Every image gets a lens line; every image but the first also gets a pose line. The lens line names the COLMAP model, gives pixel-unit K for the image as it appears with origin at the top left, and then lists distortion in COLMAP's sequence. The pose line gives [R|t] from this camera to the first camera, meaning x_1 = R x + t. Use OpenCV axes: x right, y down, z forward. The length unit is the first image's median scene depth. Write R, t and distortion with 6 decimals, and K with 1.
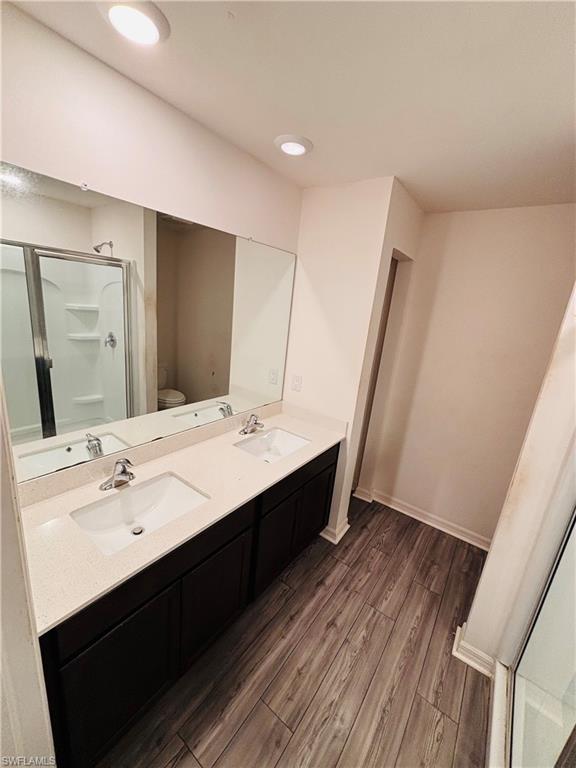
lens RADIAL K [[311.6, 0, 289.6], [0, 311.6, 382.8], [0, 0, 1]] dist [0.000838, -0.000266]
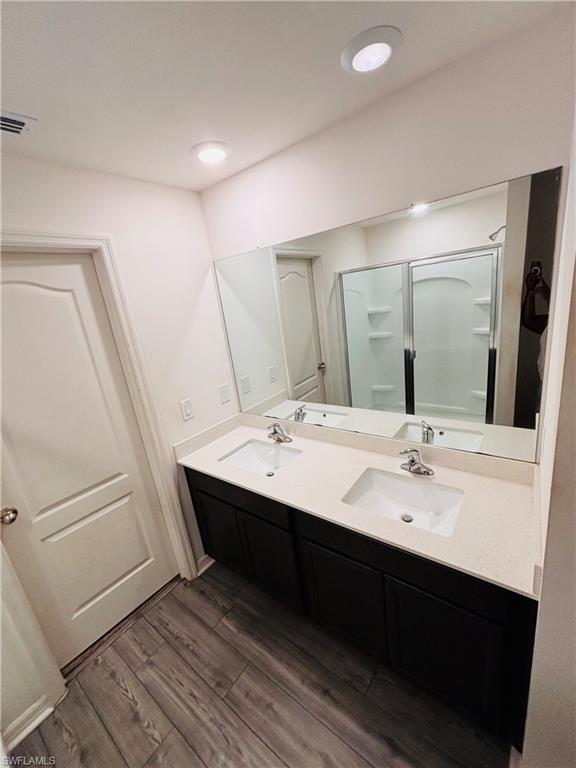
lens RADIAL K [[311.6, 0, 289.6], [0, 311.6, 382.8], [0, 0, 1]] dist [0.000838, -0.000266]
pose [[-0.029743, 0.176903, -0.983779, 0.747646], [-0.127745, 0.975471, 0.179271, -0.185157], [0.991361, 0.131005, -0.006414, 0.901024]]
